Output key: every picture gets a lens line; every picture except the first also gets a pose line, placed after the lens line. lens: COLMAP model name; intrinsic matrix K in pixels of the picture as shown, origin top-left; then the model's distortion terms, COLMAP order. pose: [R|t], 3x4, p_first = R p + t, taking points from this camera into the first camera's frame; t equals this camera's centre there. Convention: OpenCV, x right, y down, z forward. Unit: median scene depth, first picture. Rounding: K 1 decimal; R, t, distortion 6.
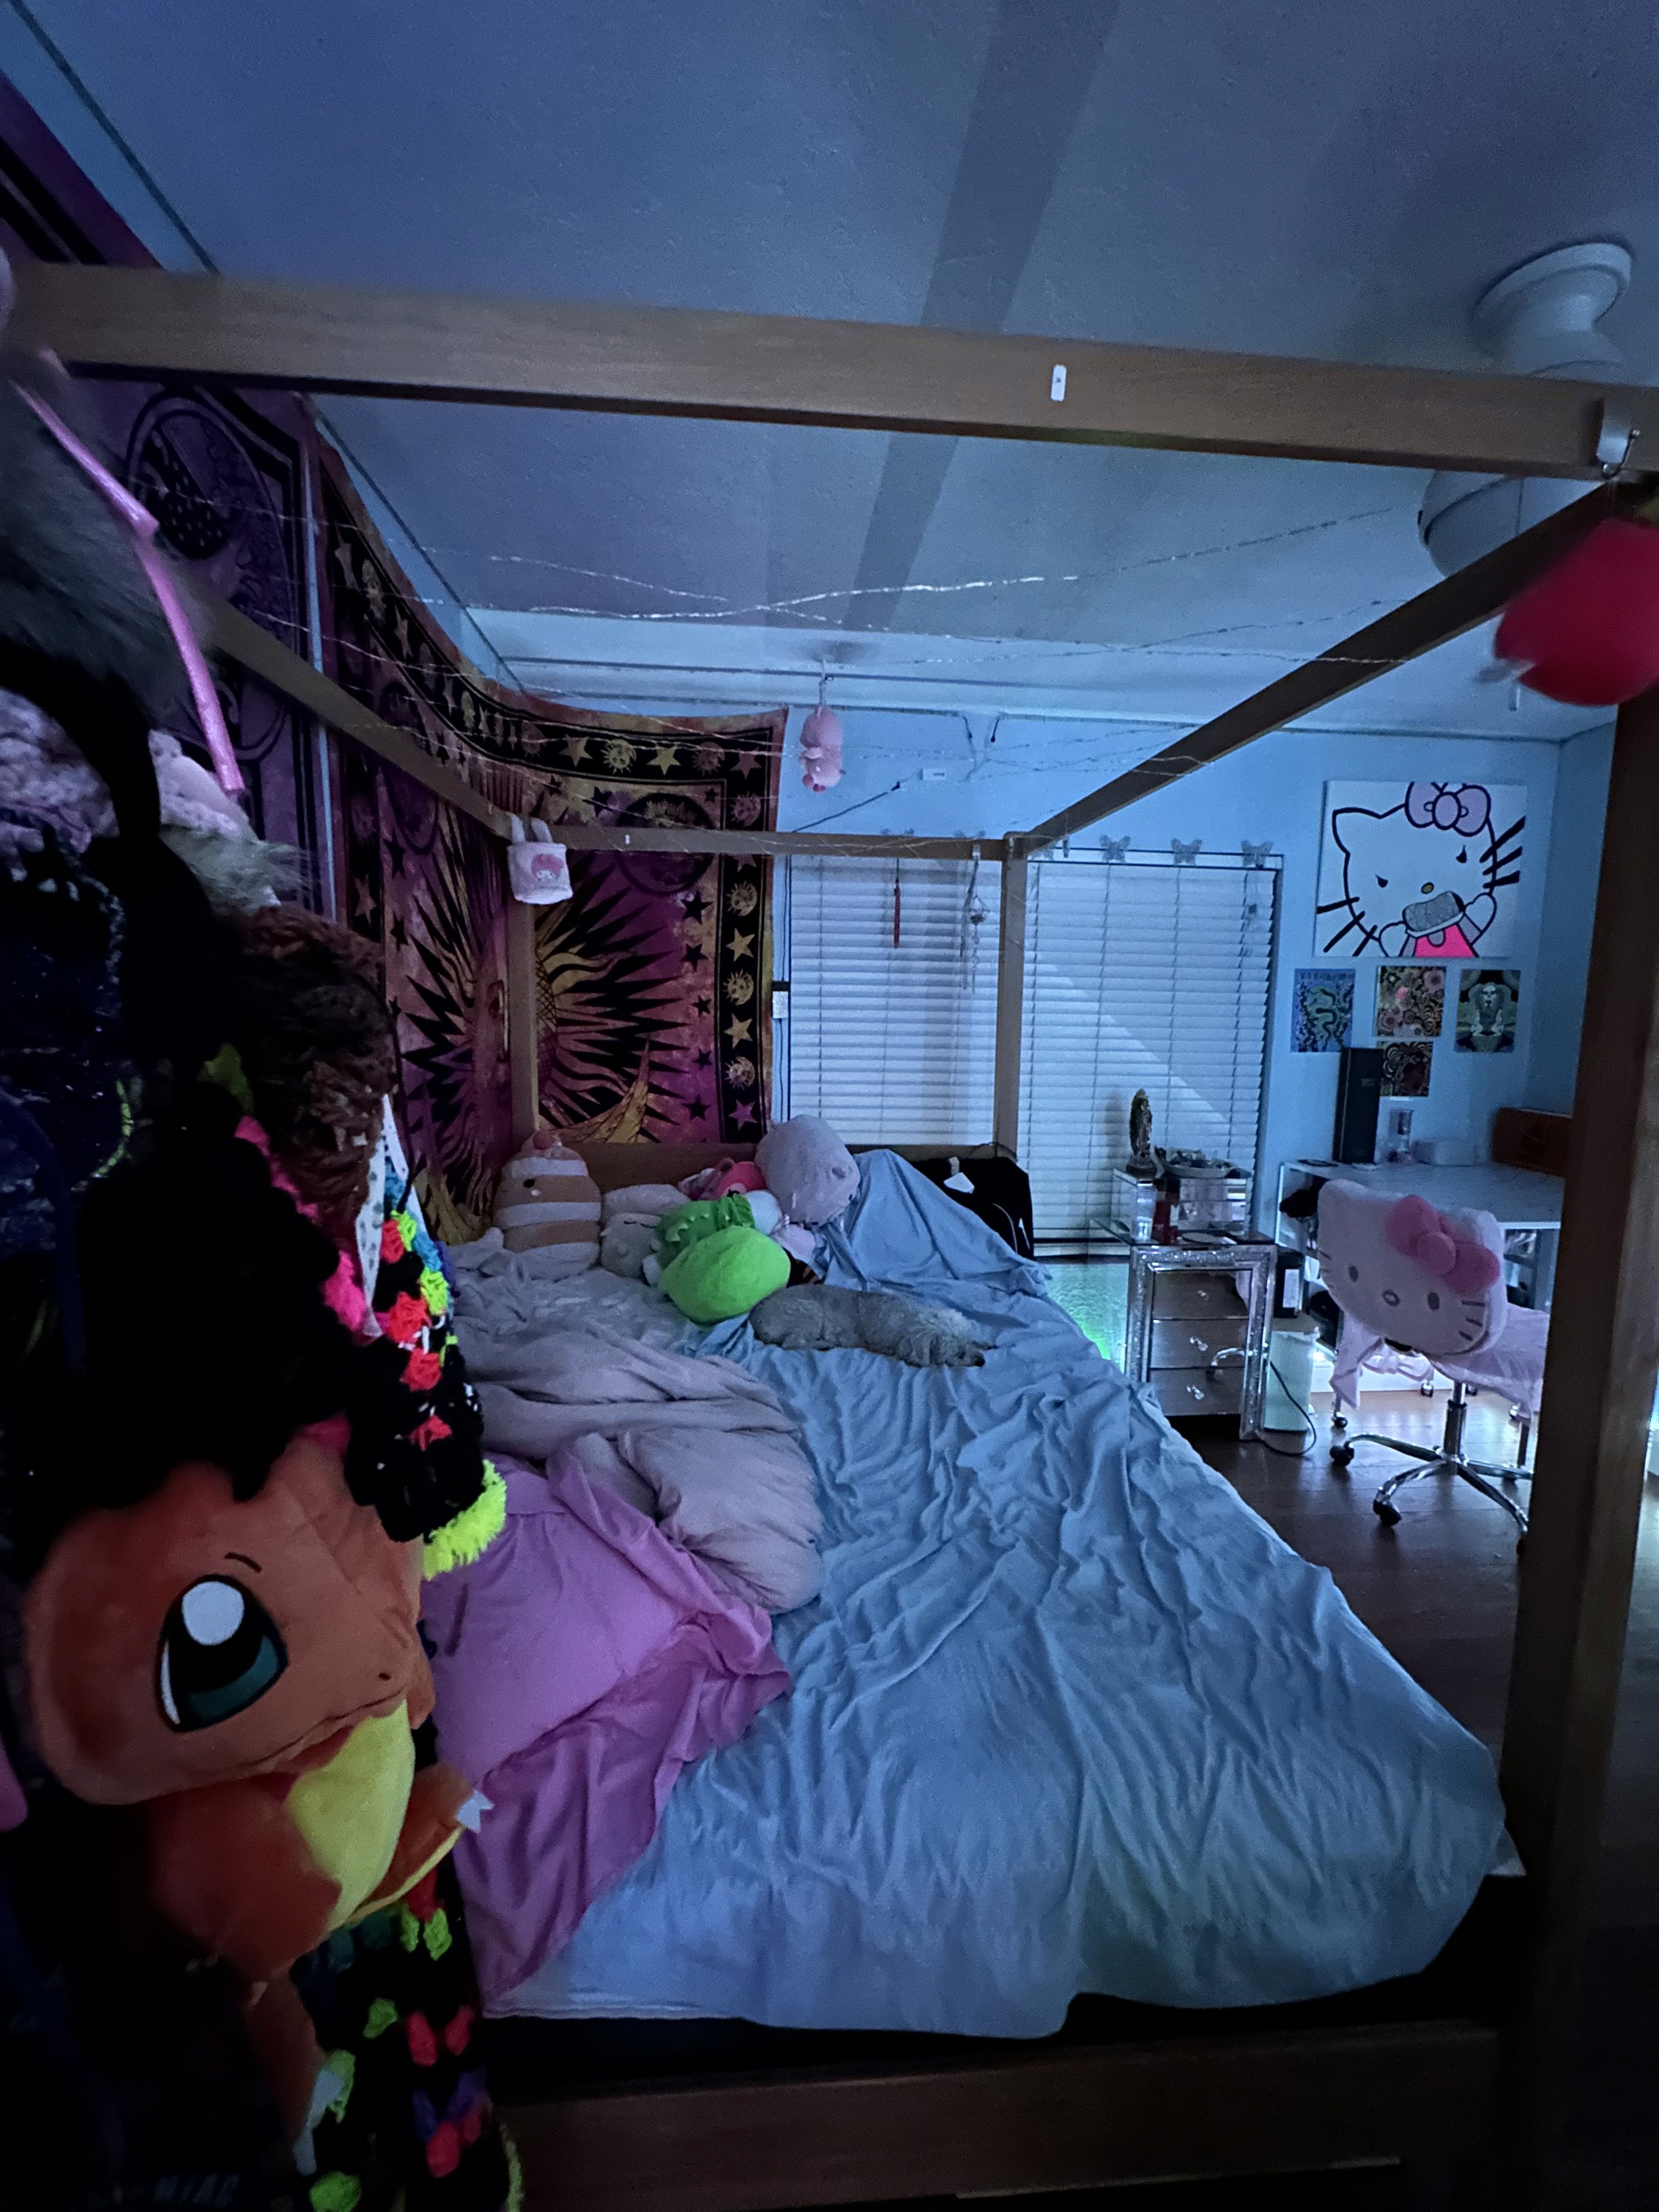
lens RADIAL K [[888.9, 0, 828.2], [0, 888.9, 1105.8], [0, 0, 1]] dist [-0.002480, -0.000284]
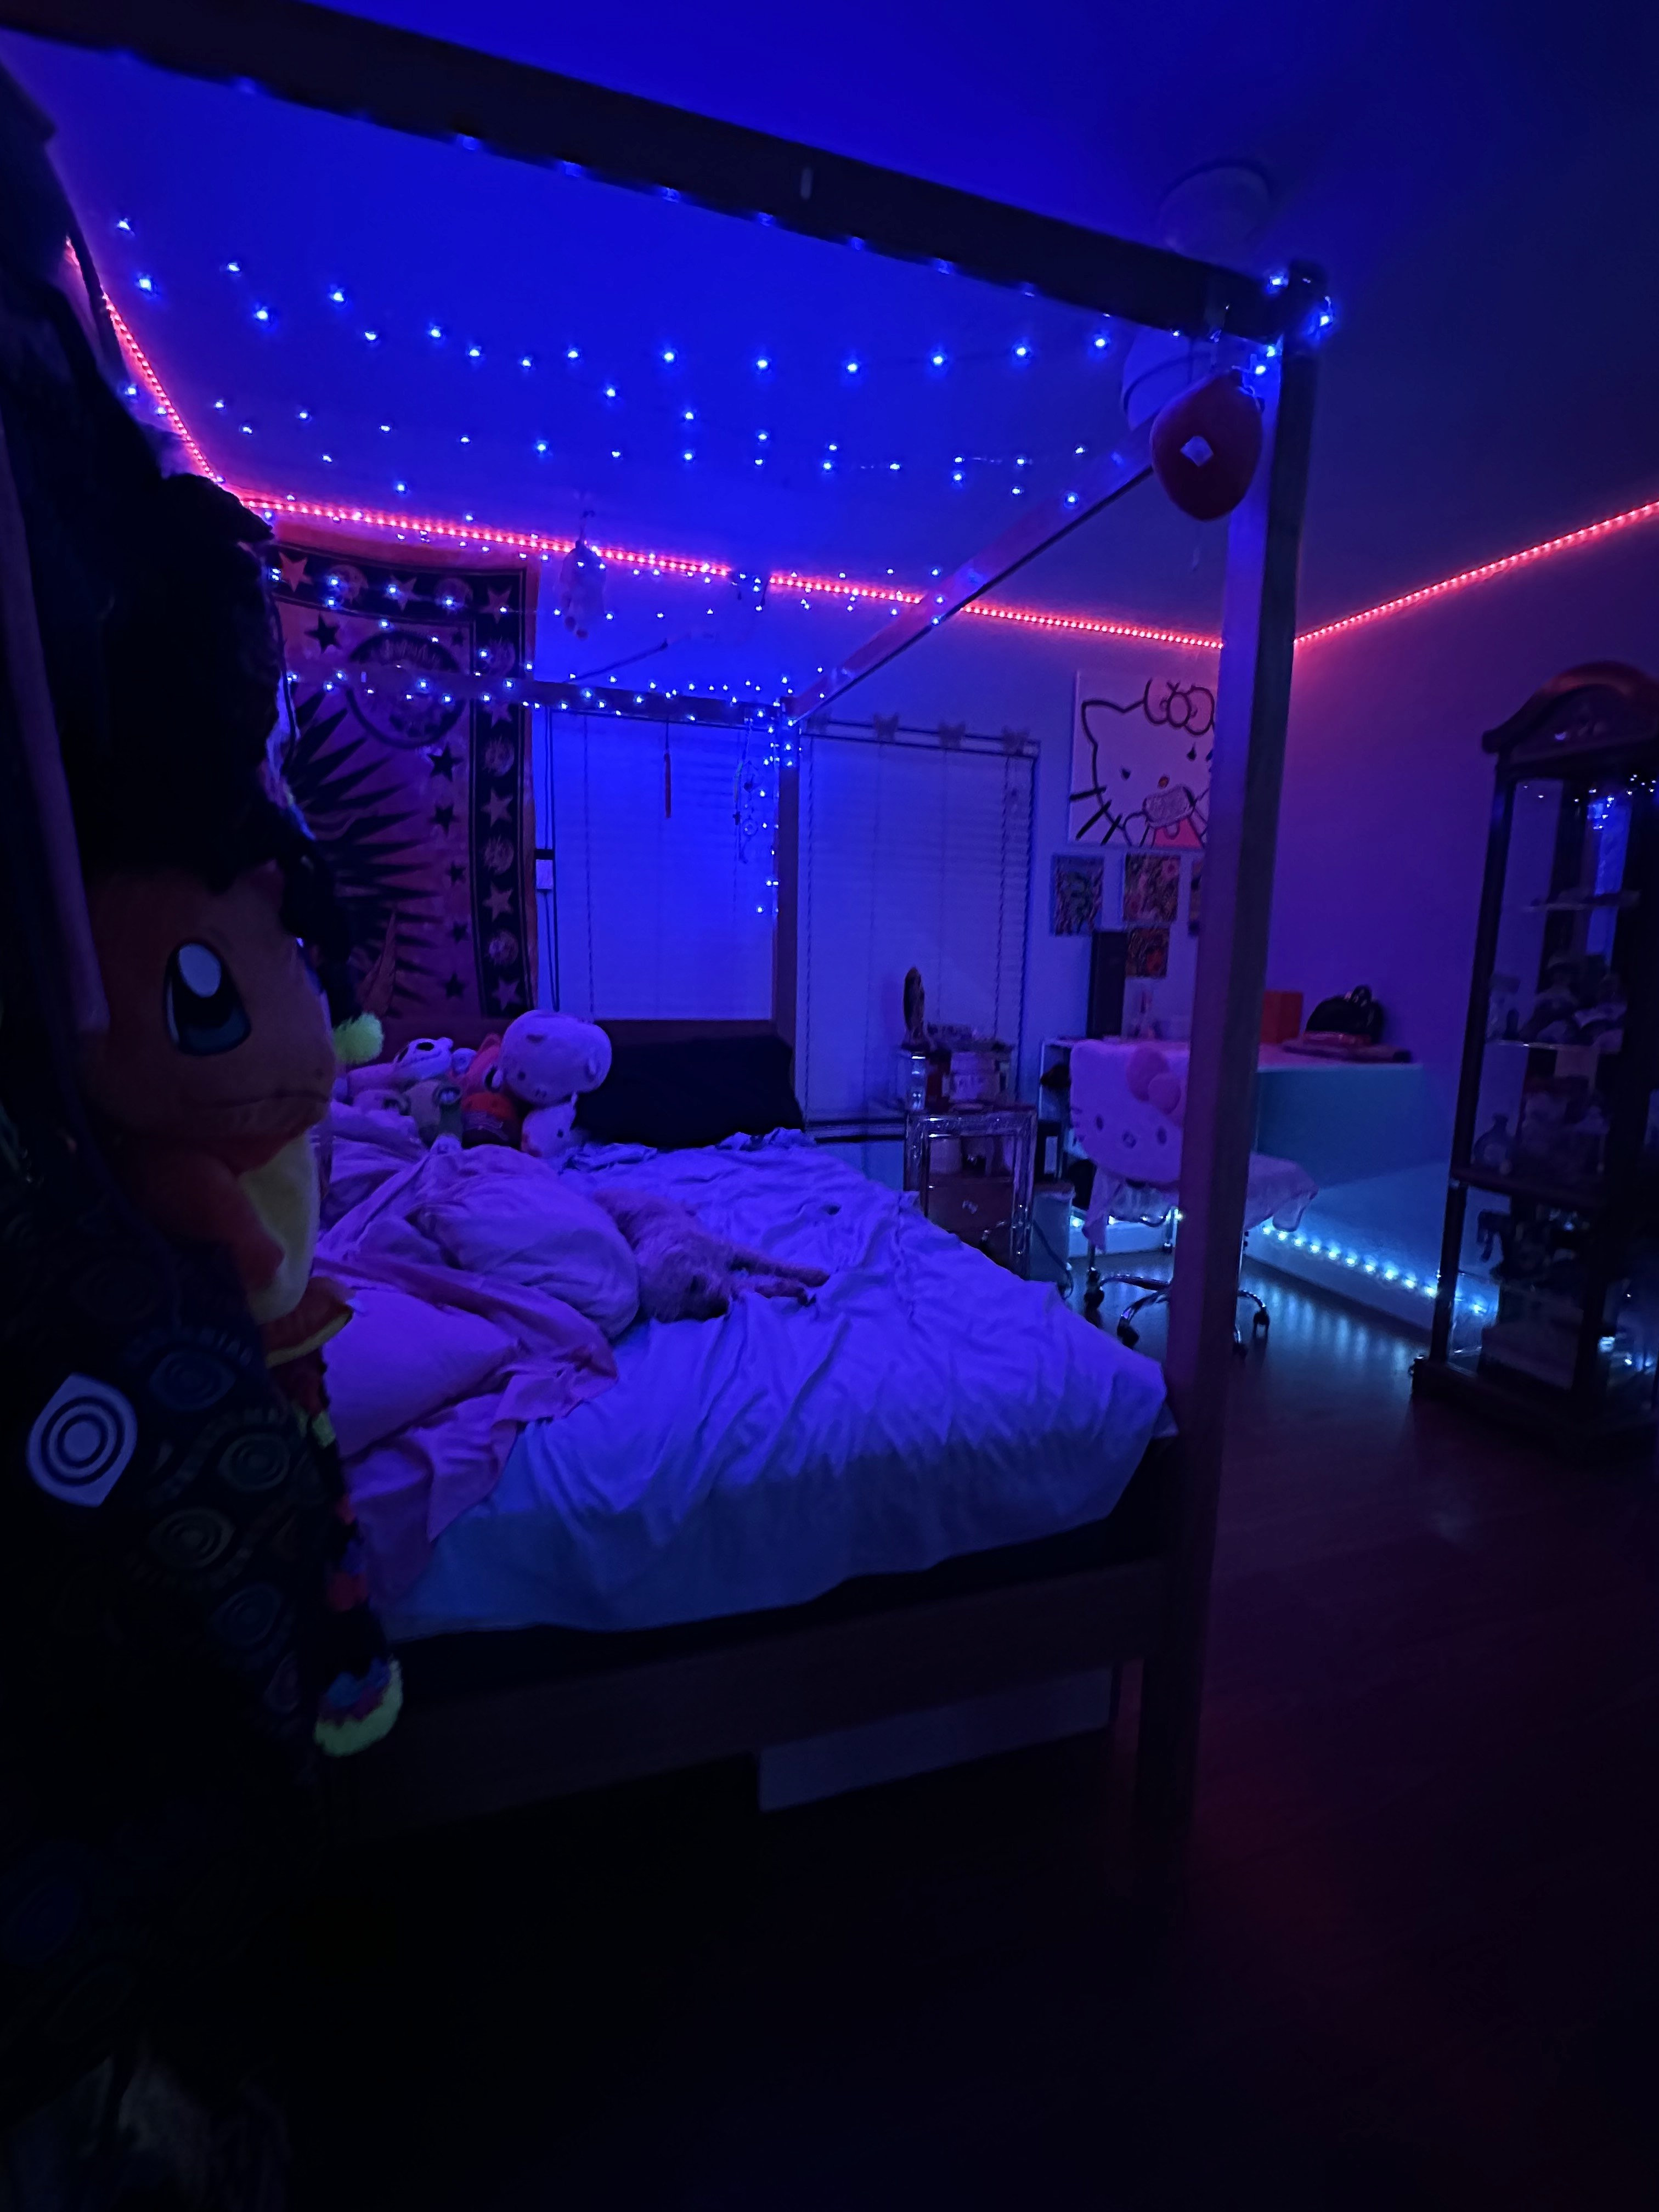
lens RADIAL K [[981.4, 0, 823.5], [0, 981.4, 1104.1], [0, 0, 1]] dist [-0.002490, -0.000113]
pose [[0.972289, -0.031879, 0.231599, -0.014613], [0.021896, 0.998722, 0.045550, 0.085129], [-0.232755, -0.039216, 0.971744, -0.078530]]
